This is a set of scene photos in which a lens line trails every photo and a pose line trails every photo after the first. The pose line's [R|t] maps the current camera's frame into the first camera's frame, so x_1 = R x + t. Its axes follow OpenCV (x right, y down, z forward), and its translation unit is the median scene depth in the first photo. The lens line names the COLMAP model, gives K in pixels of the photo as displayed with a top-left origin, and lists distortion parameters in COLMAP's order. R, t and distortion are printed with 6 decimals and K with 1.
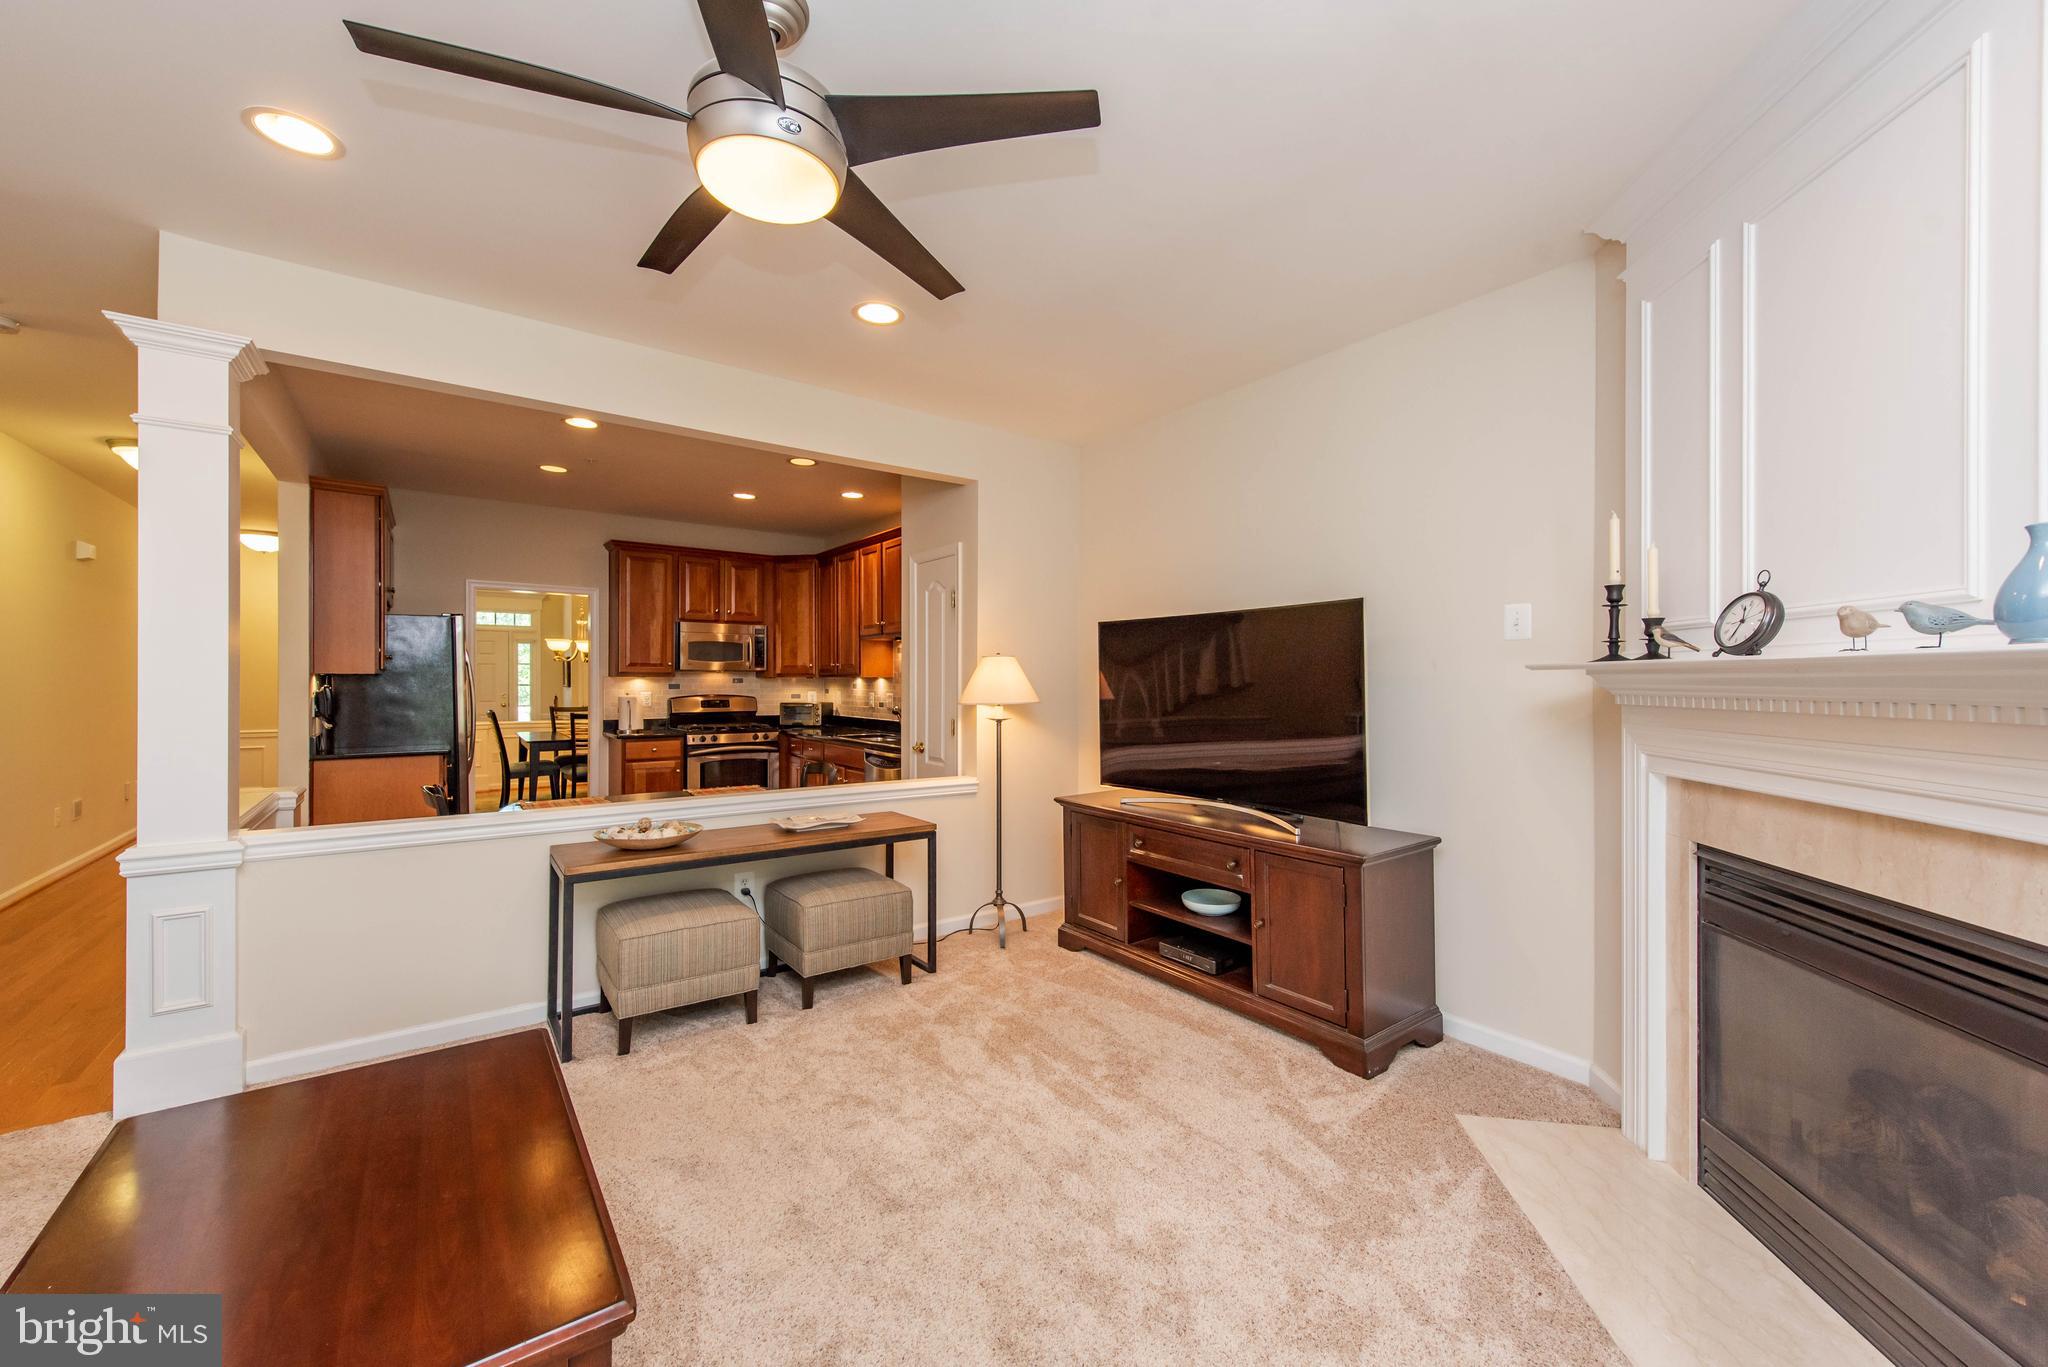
lens RADIAL K [[803.4, 0, 1030.7], [0, 803.4, 684.8], [0, 0, 1]] dist [0.013531, -0.003224]
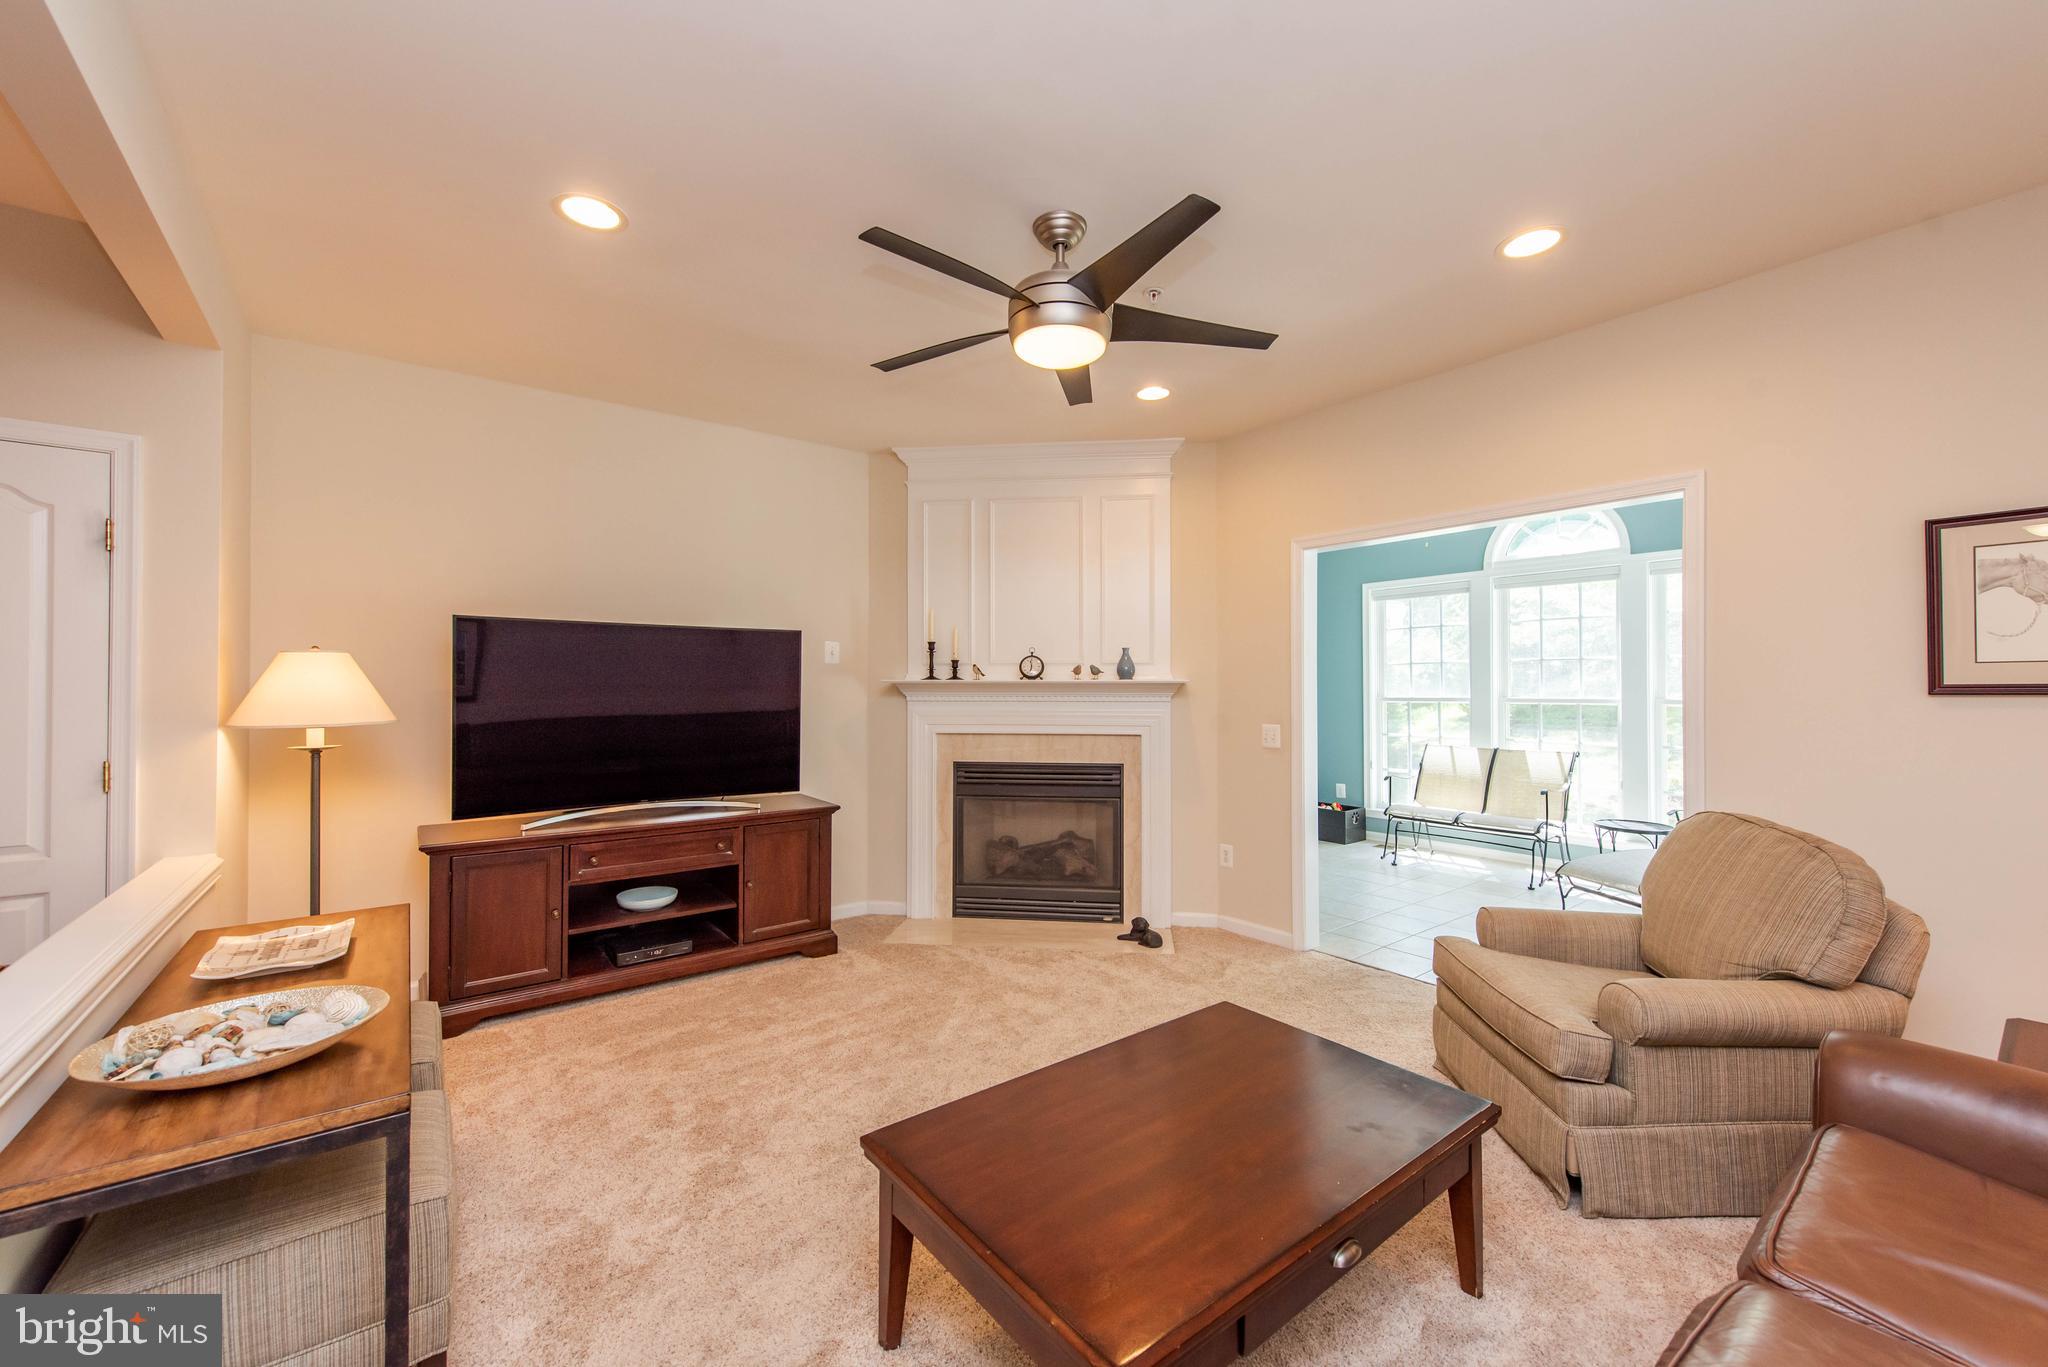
lens RADIAL K [[803.4, 0, 1029.5], [0, 803.4, 681.2], [0, 0, 1]] dist [0.013531, -0.003224]
pose [[-0.025746, 0.008533, 0.999632, -0.437910], [0.003269, 0.999959, -0.008452, -0.002231], [-0.999663, 0.003051, -0.025773, 0.269772]]
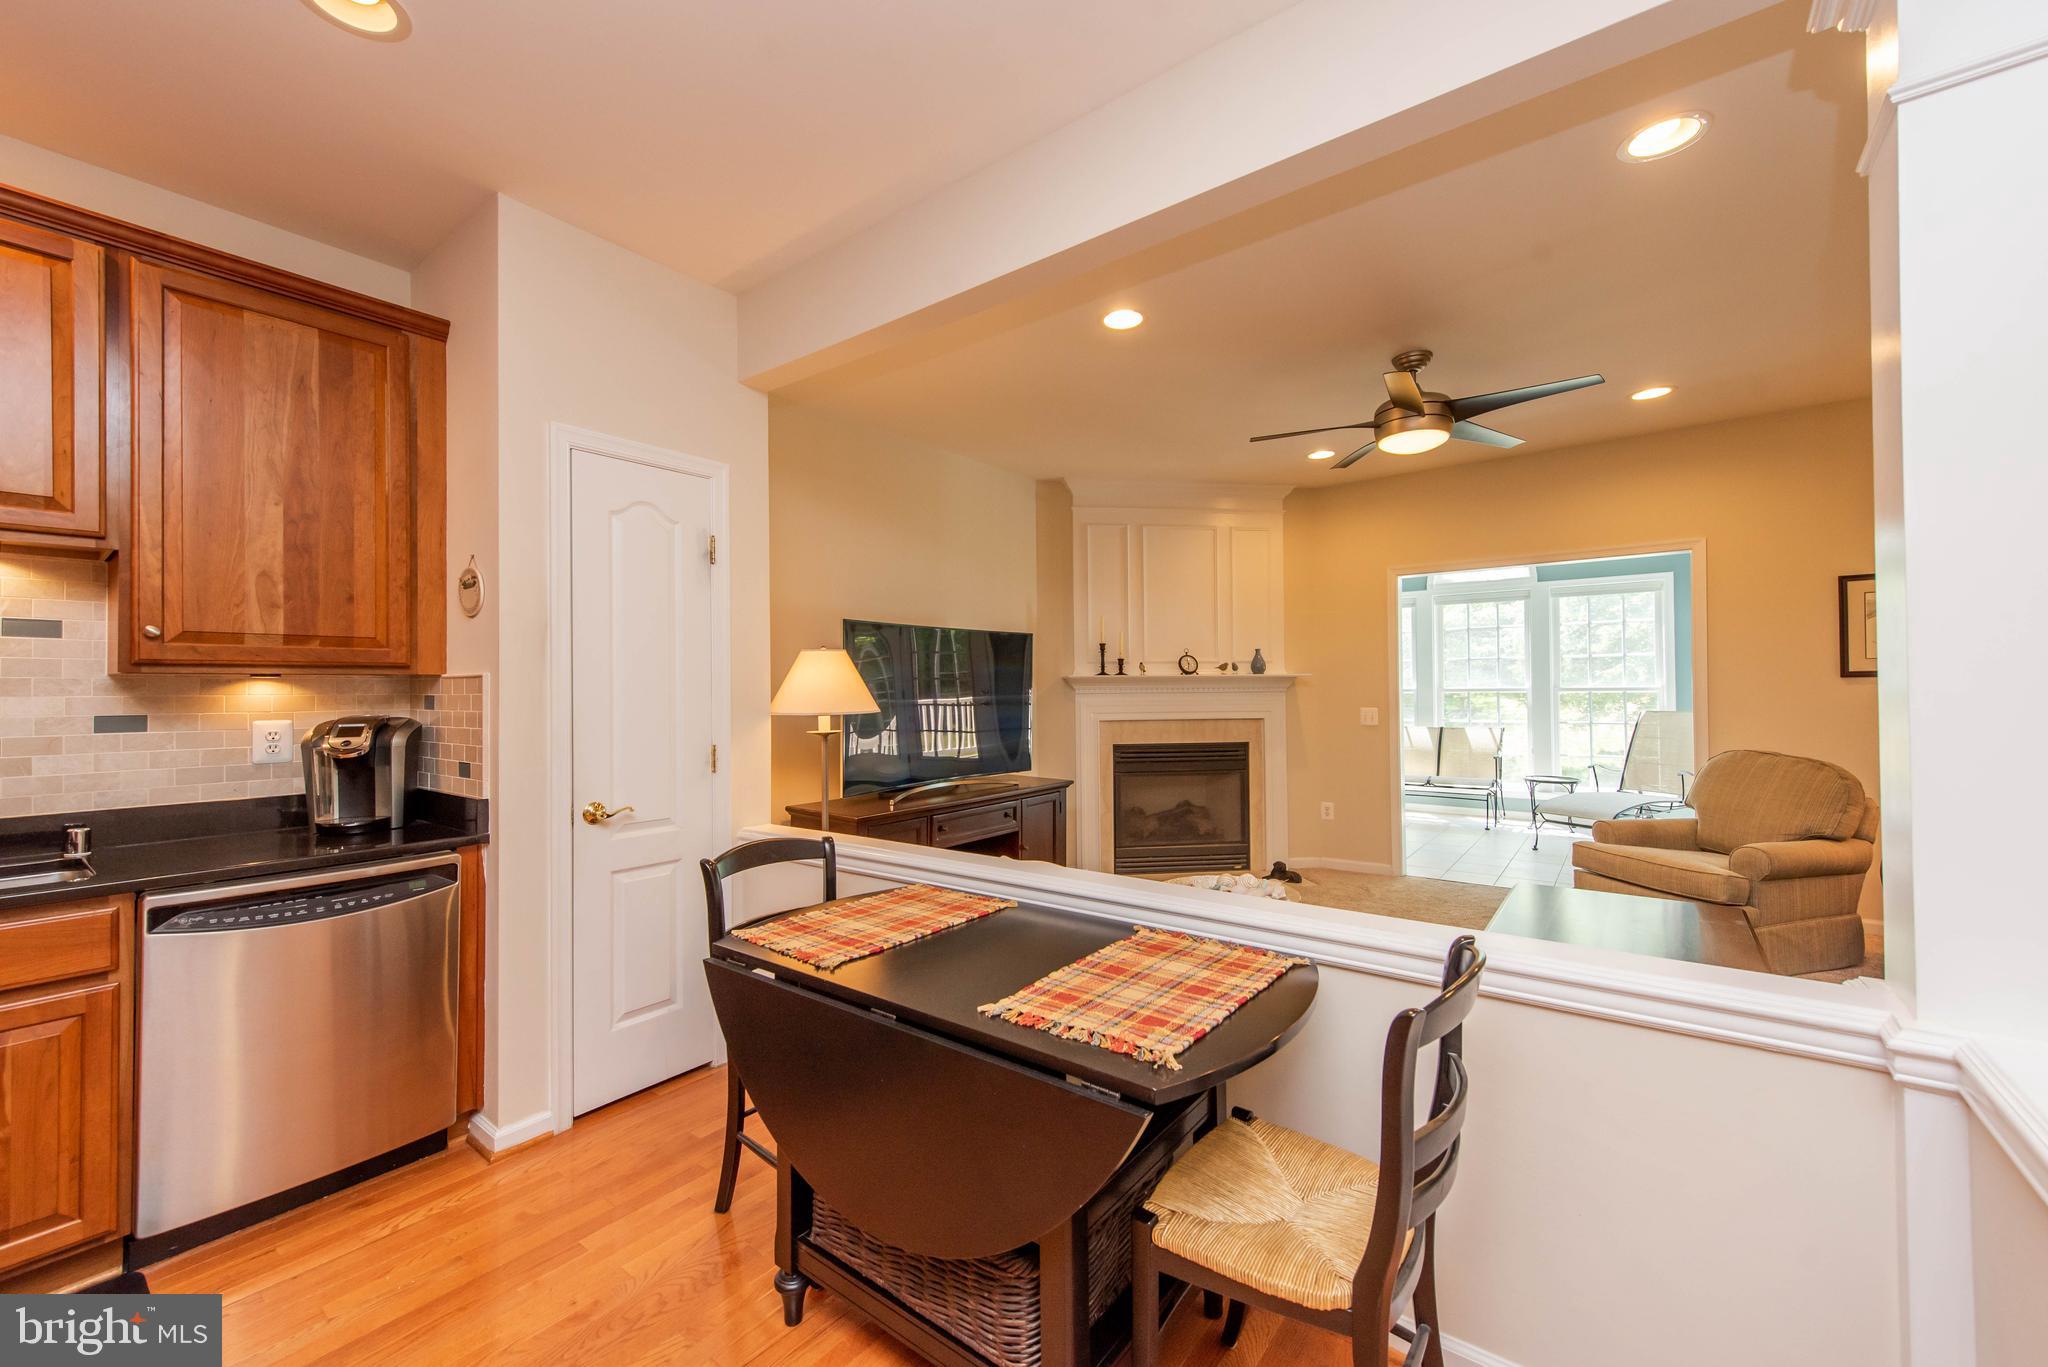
lens RADIAL K [[803.4, 0, 1030.5], [0, 803.4, 681.4], [0, 0, 1]] dist [0.013531, -0.003224]
pose [[-0.280868, 0.010269, 0.959691, -0.509200], [0.012946, 0.999892, -0.006910, 0.001248], [-0.959659, 0.010483, -0.280971, 0.630126]]
